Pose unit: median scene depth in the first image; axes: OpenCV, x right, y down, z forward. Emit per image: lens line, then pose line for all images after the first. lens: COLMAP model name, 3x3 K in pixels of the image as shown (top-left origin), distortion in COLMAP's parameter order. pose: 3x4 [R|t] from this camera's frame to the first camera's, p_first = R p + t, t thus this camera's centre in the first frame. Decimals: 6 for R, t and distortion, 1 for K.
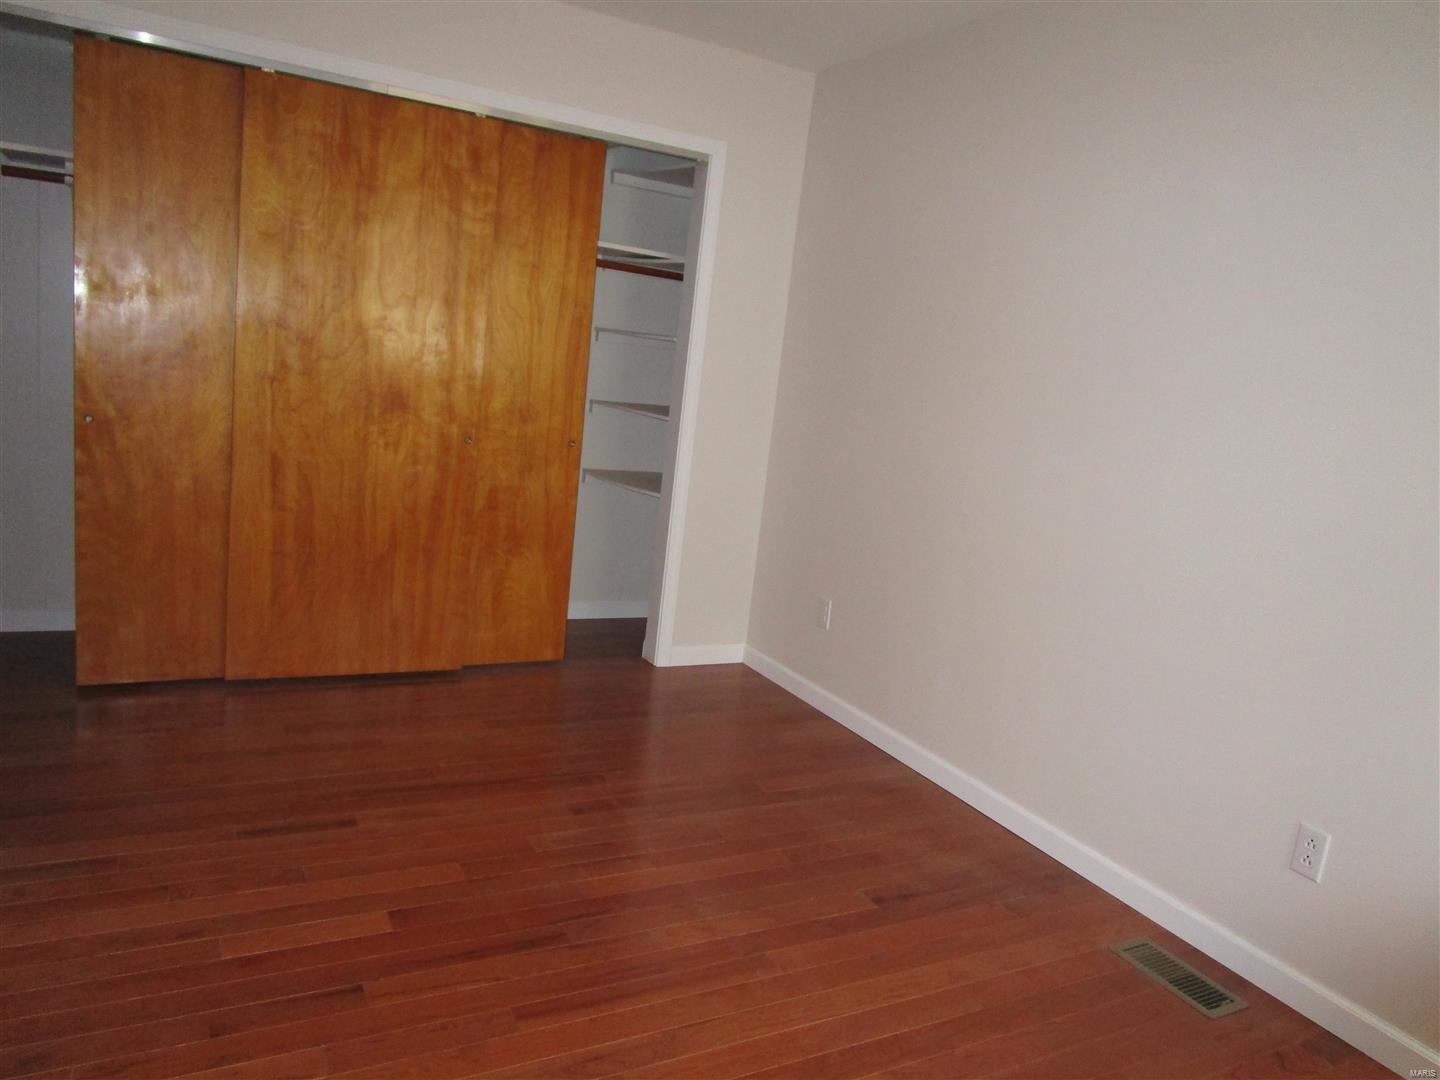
lens RADIAL K [[1033.0, 0, 720.0], [0, 1033.0, 540.0], [0, 0, 1]] dist [-0.055203, 0.066022]
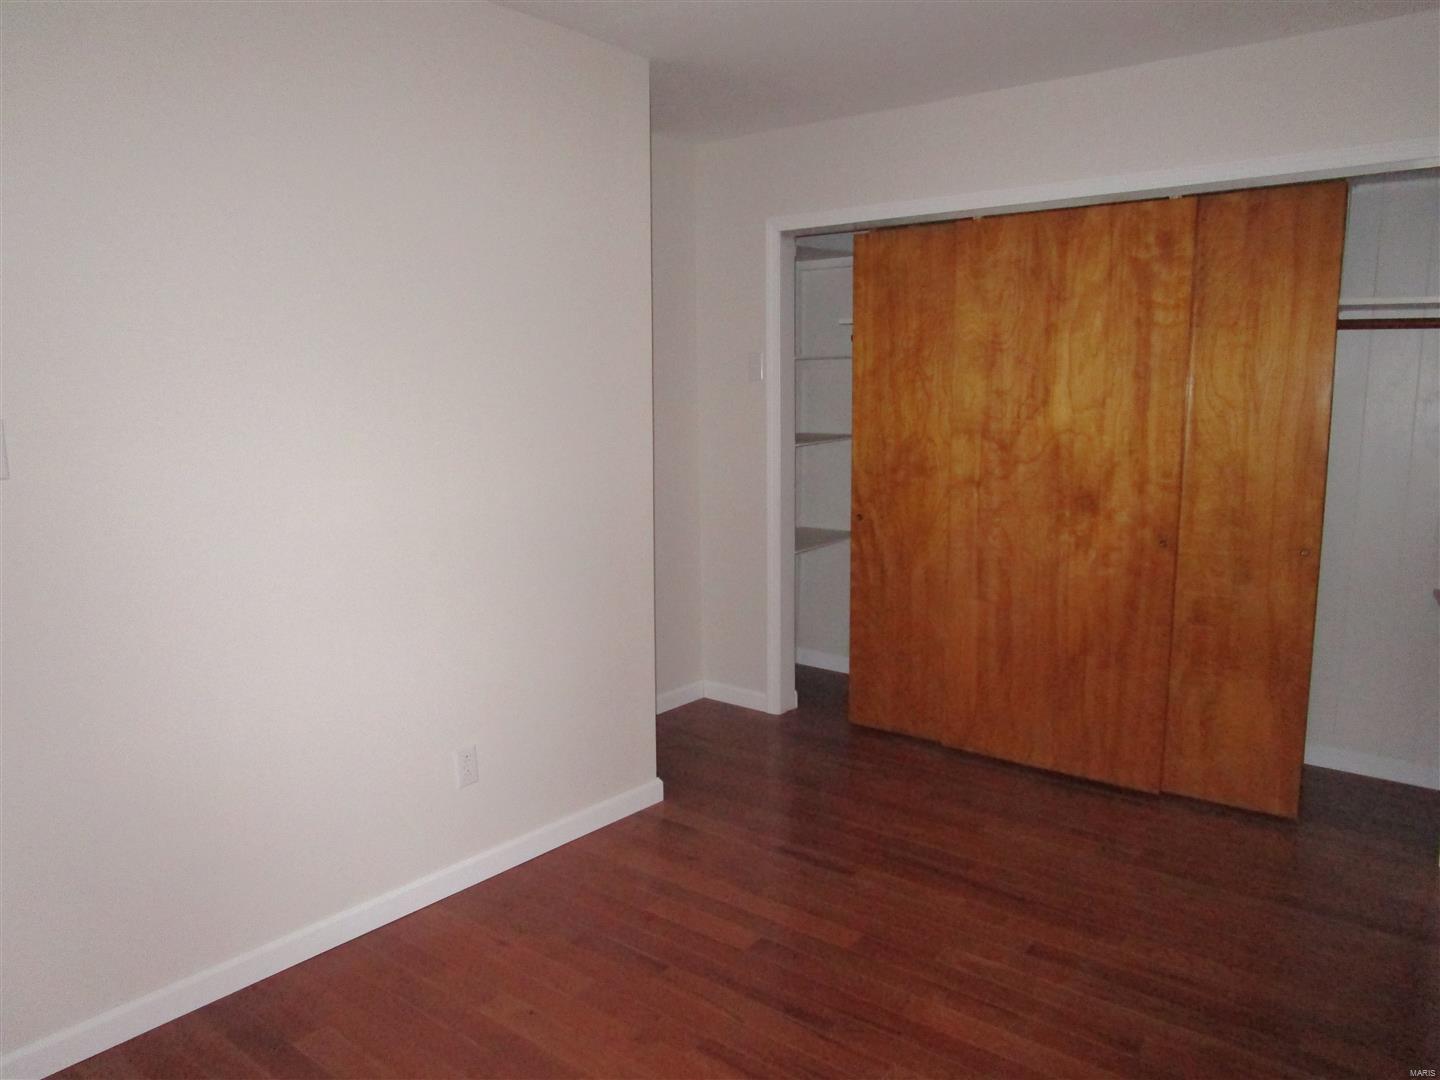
lens RADIAL K [[1033.0, 0, 720.0], [0, 1033.0, 540.0], [0, 0, 1]] dist [-0.055203, 0.066022]
pose [[0.379688, 0.022330, -0.924845, 0.477168], [-0.116849, 0.992860, -0.023999, -0.033761], [0.917705, 0.117180, 0.379586, 0.302754]]
